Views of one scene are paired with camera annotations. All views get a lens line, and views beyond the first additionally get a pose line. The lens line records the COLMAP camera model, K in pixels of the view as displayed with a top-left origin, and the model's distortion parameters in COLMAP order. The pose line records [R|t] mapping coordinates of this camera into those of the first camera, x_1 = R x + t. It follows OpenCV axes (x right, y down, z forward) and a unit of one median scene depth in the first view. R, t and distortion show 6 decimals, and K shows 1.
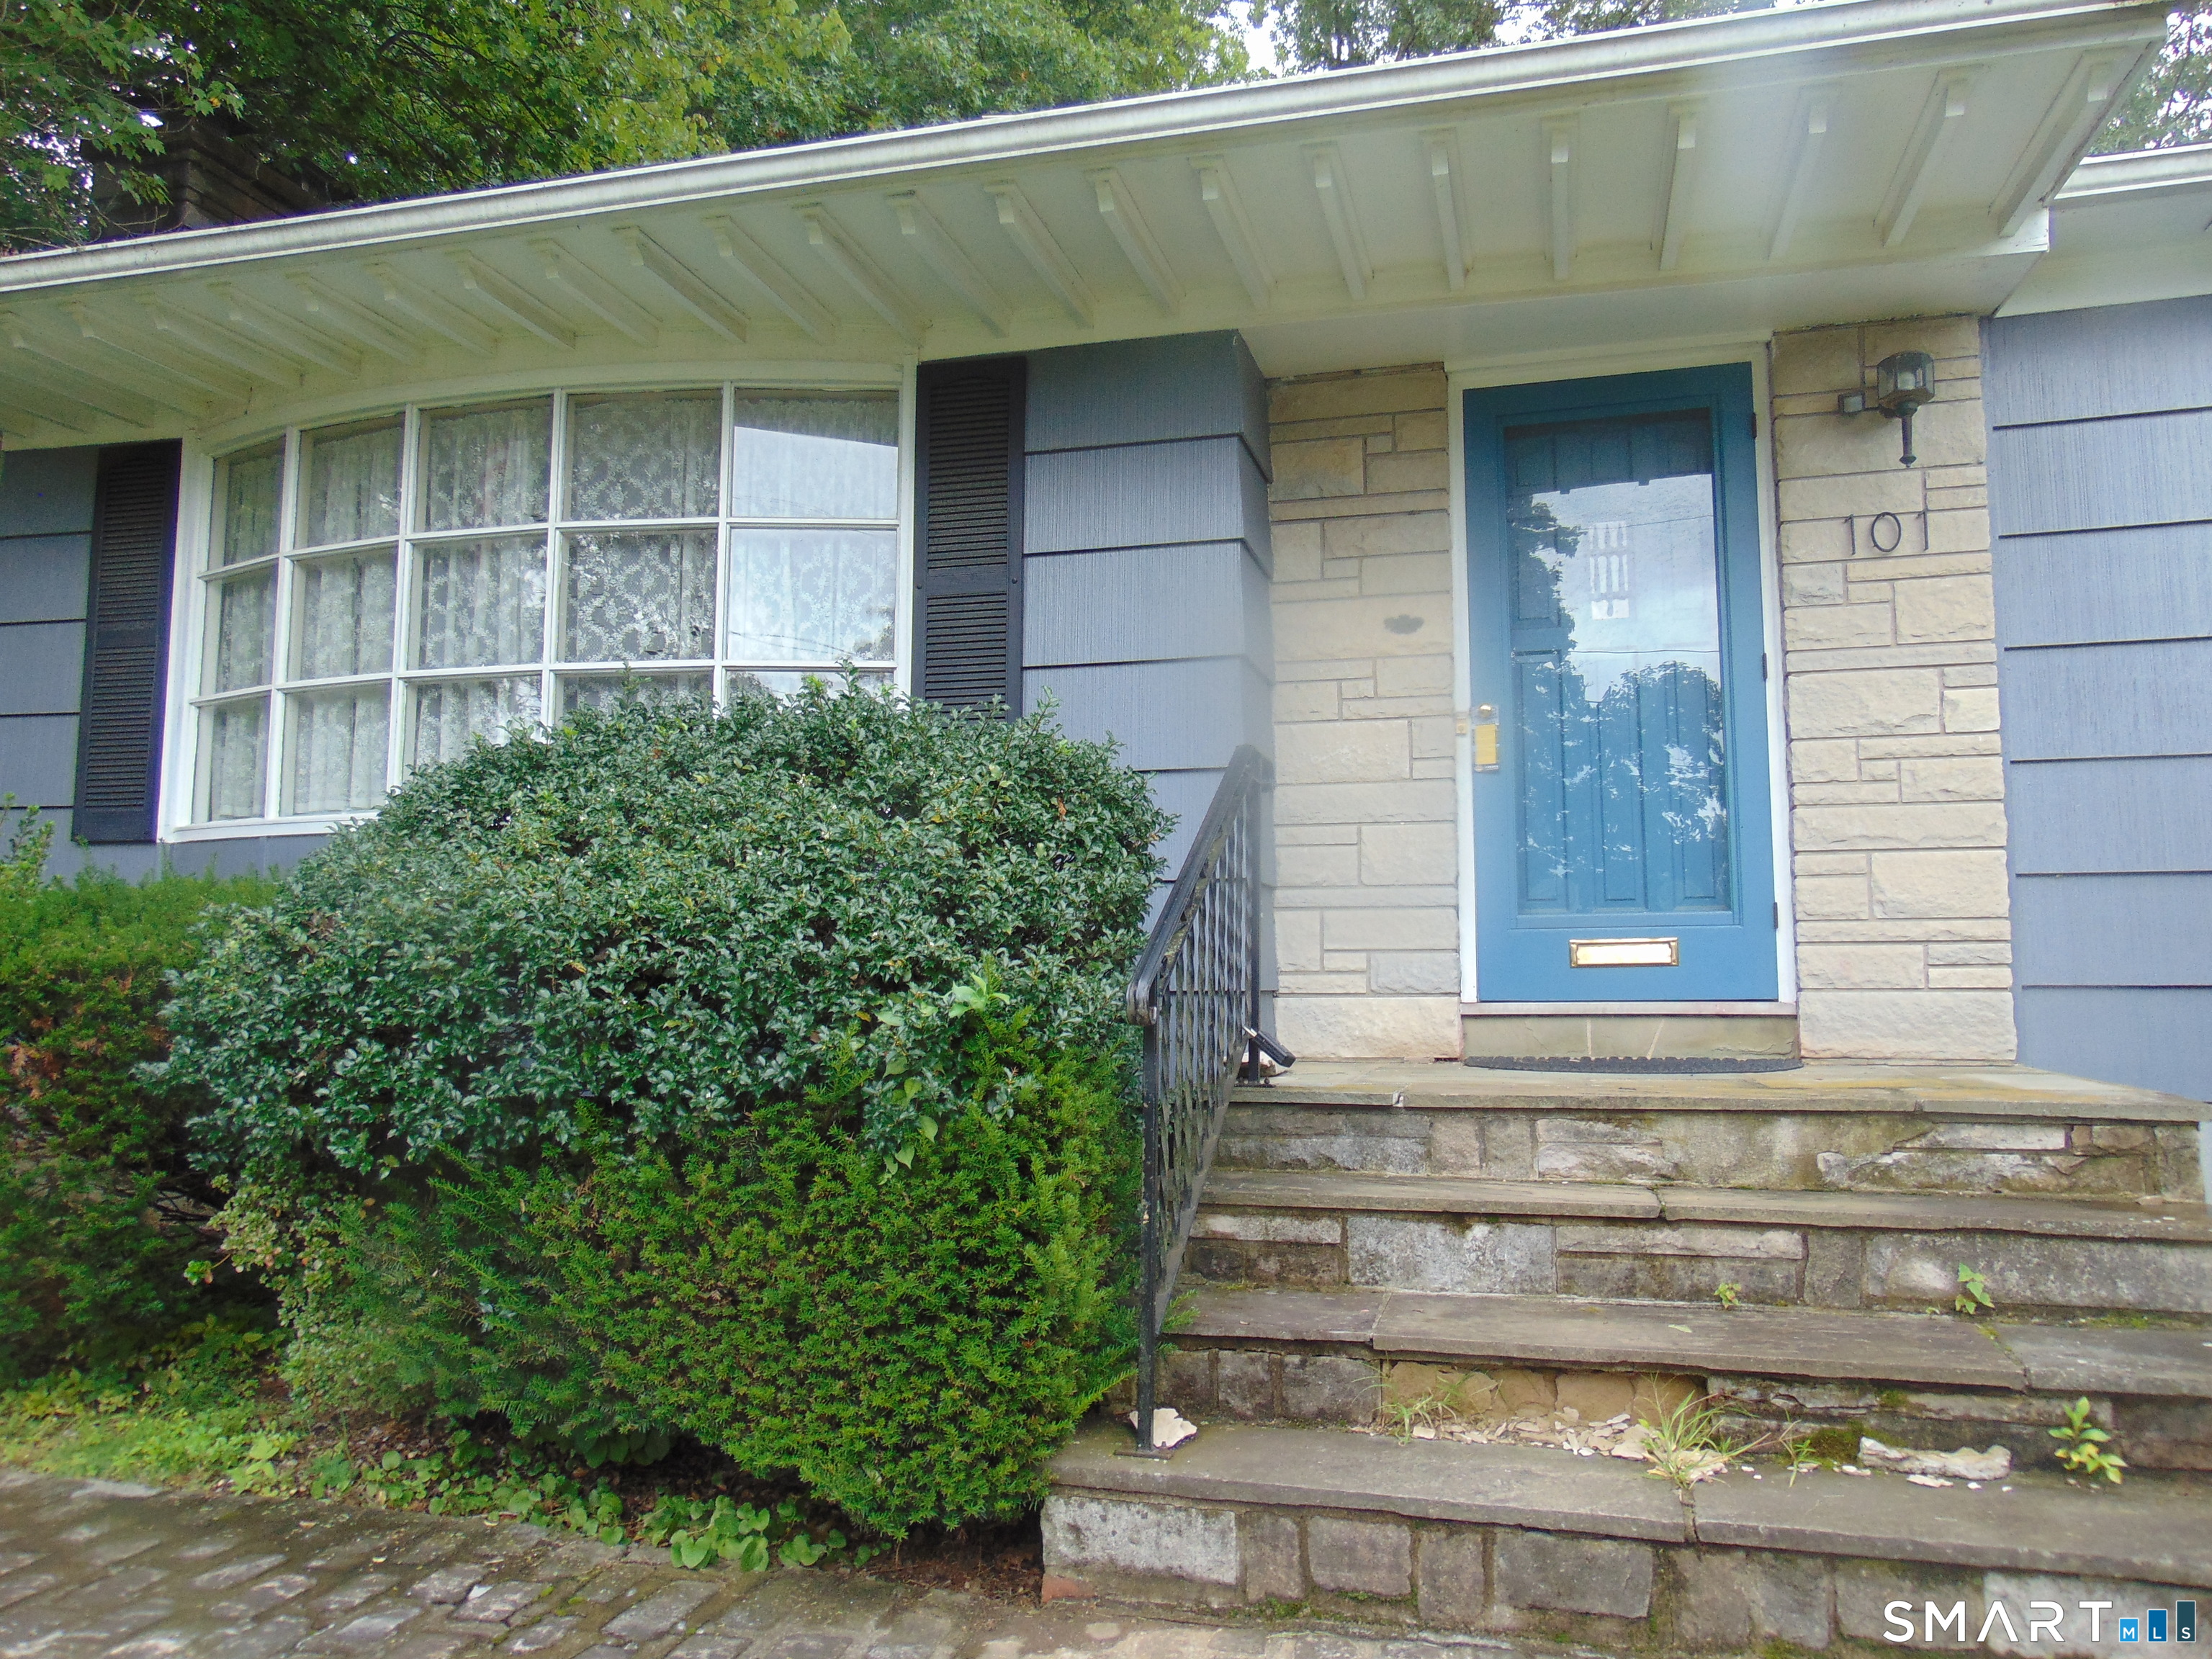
lens RADIAL K [[1650.7, 0, 1095.6], [0, 1650.7, 822.3], [0, 0, 1]] dist [-0.033522, 0.085758]
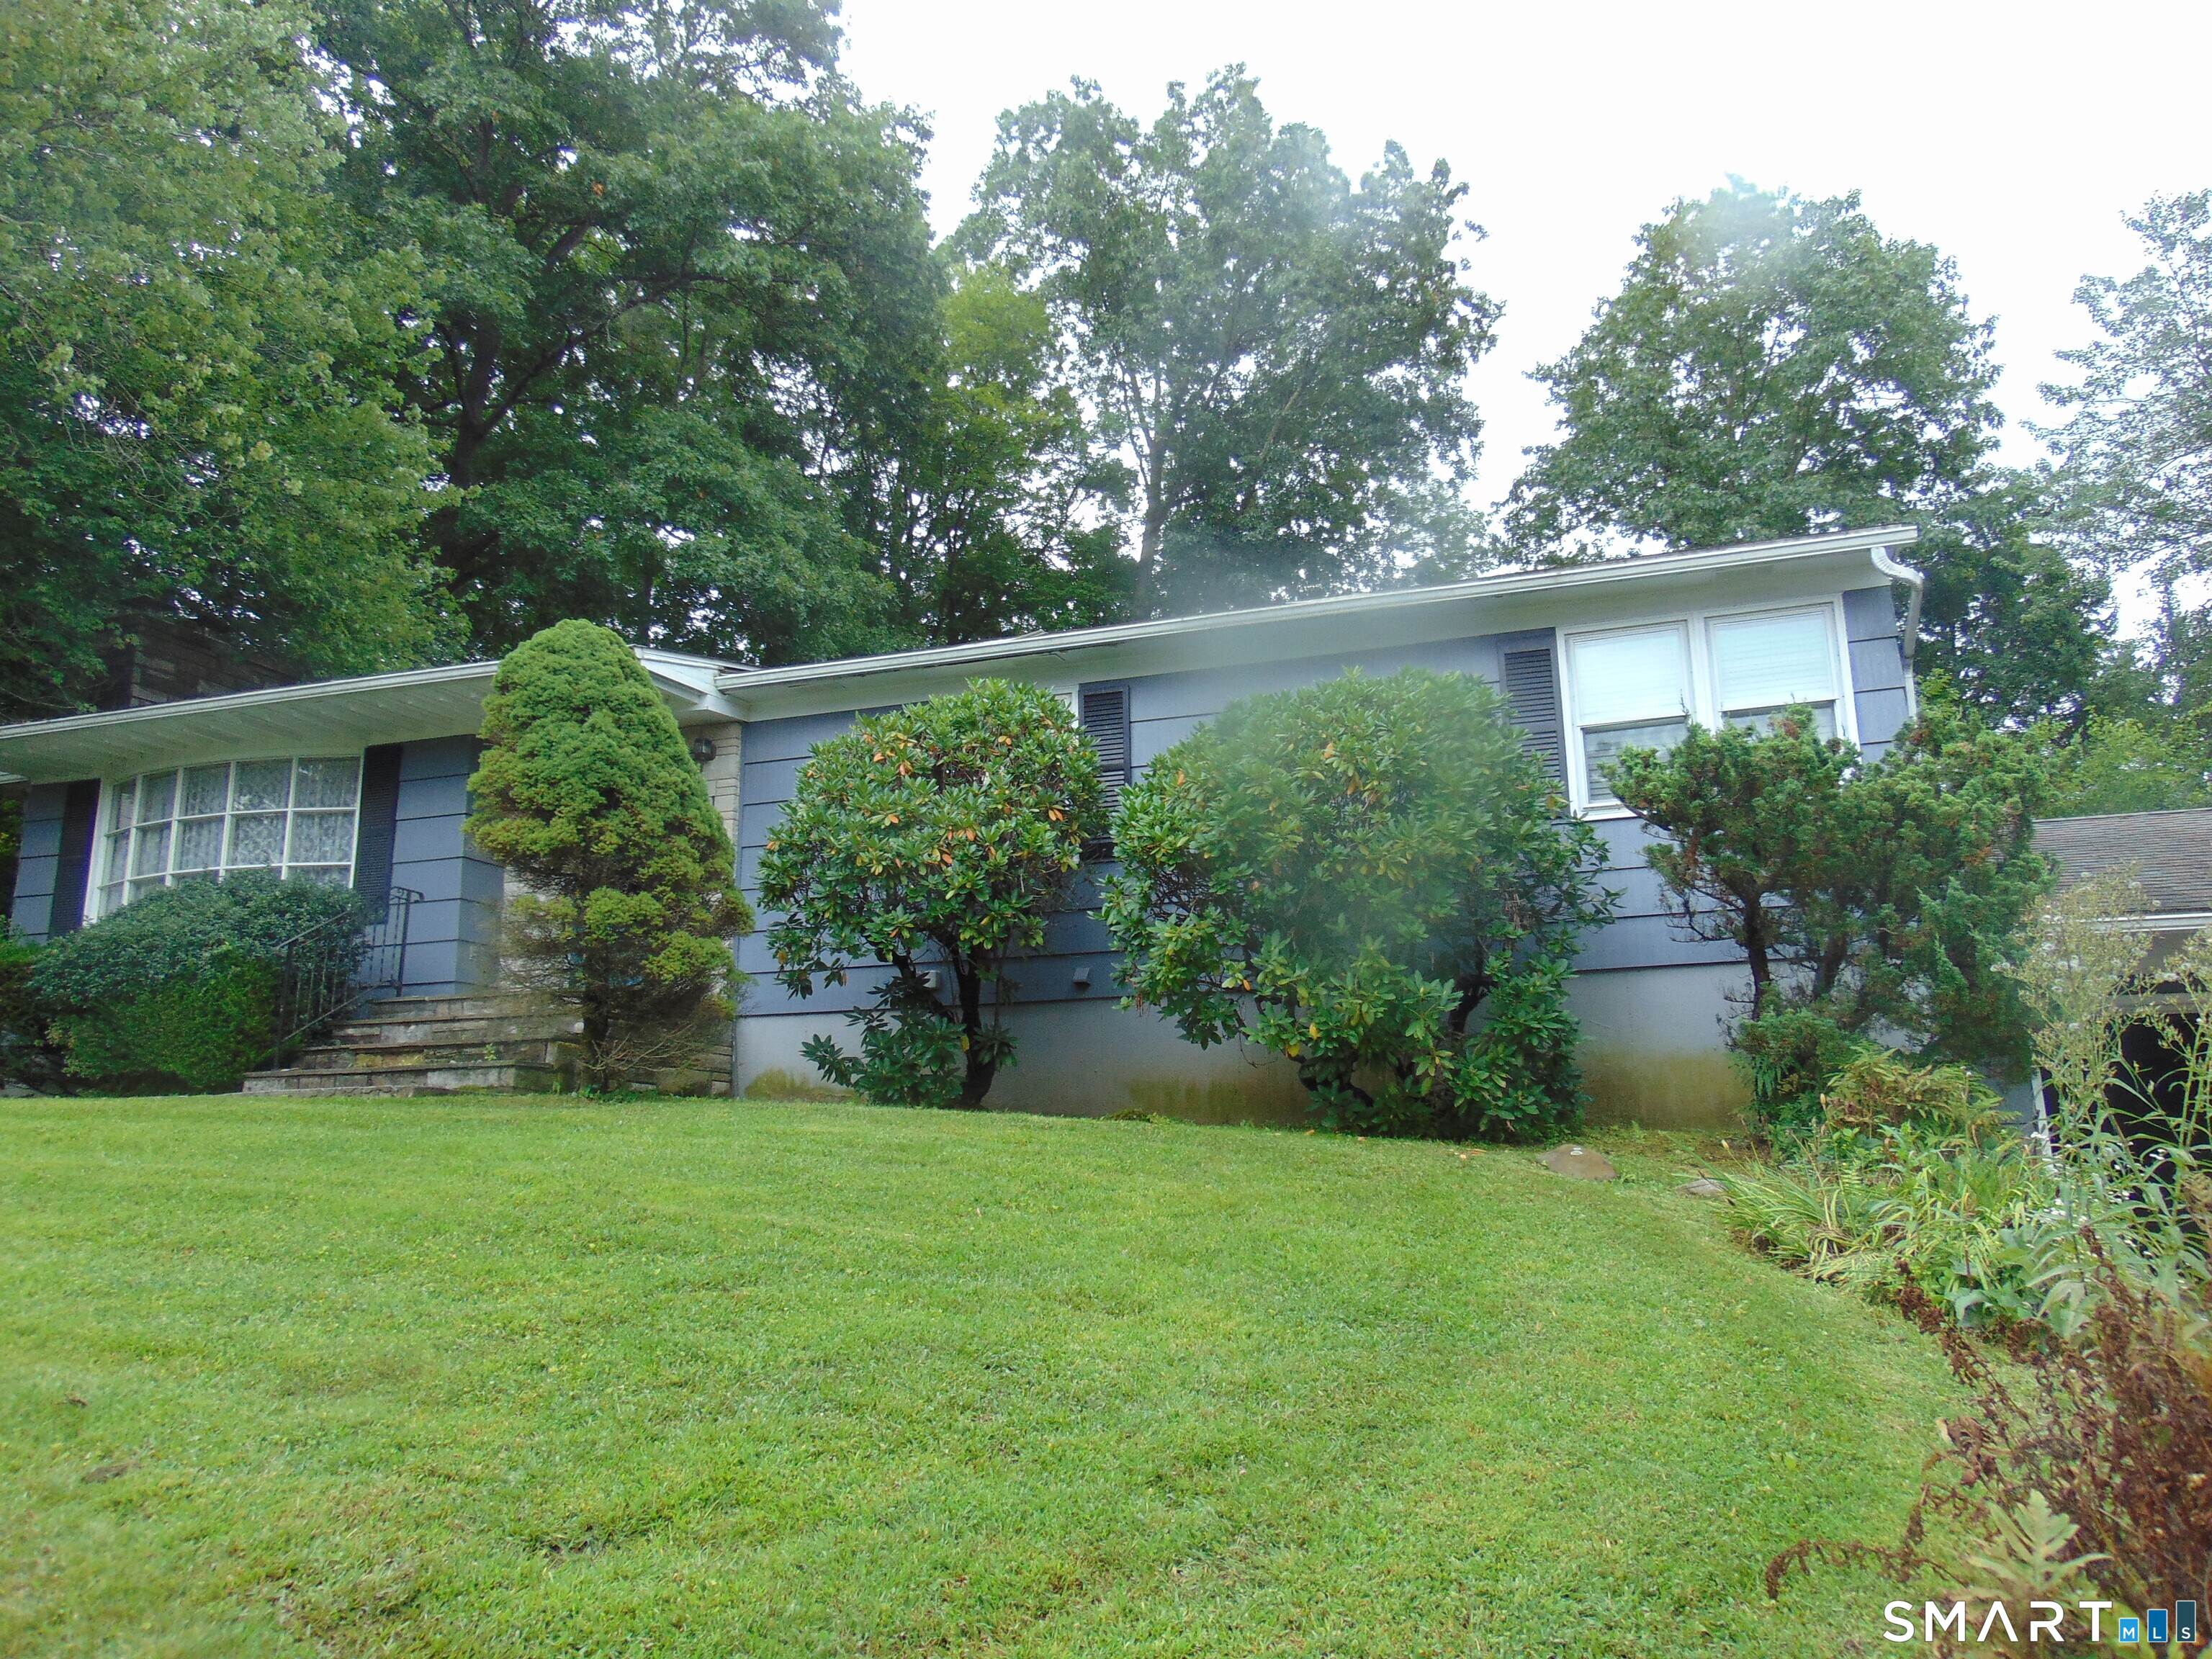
lens RADIAL K [[1650.7, 0, 1095.6], [0, 1650.7, 822.3], [0, 0, 1]] dist [-0.033522, 0.085758]
pose [[0.998269, -0.027602, -0.051935, 1.184229], [0.021161, 0.992460, -0.120728, 0.176057], [0.054876, 0.119420, 0.991326, -1.504345]]
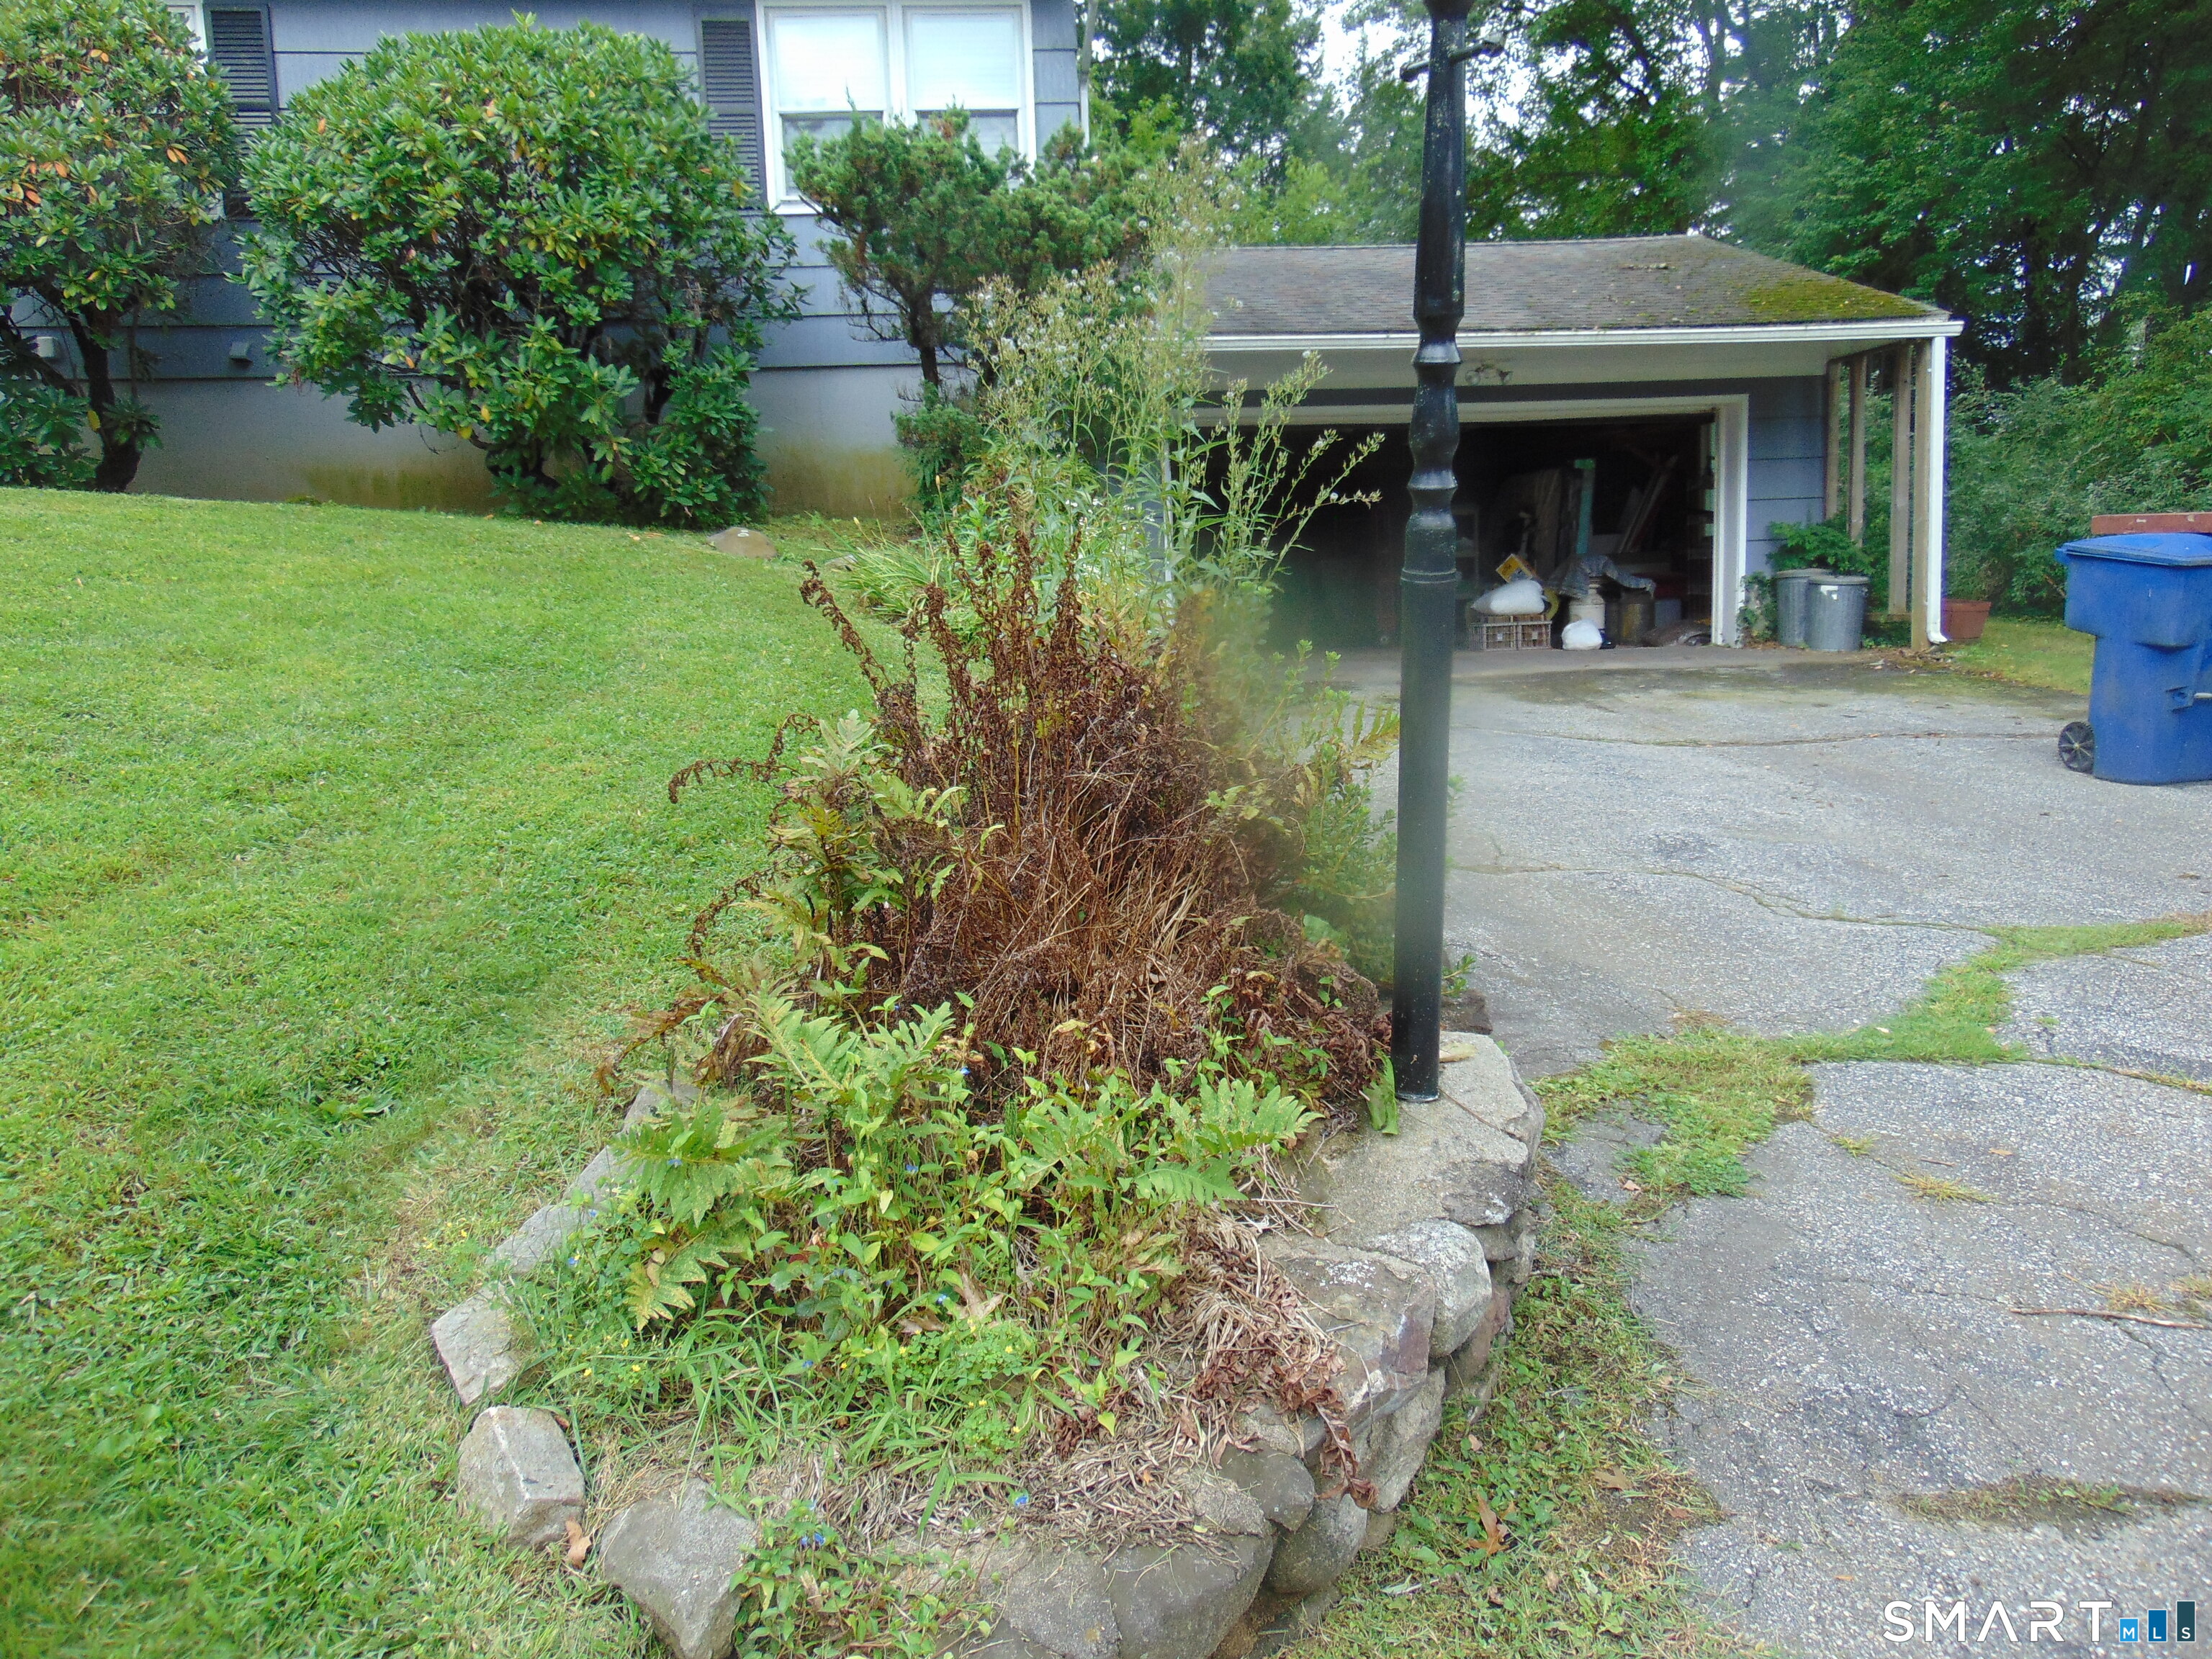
lens RADIAL K [[1669.5, 0, 1110.2], [0, 1669.5, 817.8], [0, 0, 1]] dist [0.000804, 0.020037]
pose [[0.935678, -0.074588, 0.344883, 1.298494], [-0.003896, 0.975160, 0.221467, 0.213736], [-0.352835, -0.208565, 0.912145, -1.656804]]
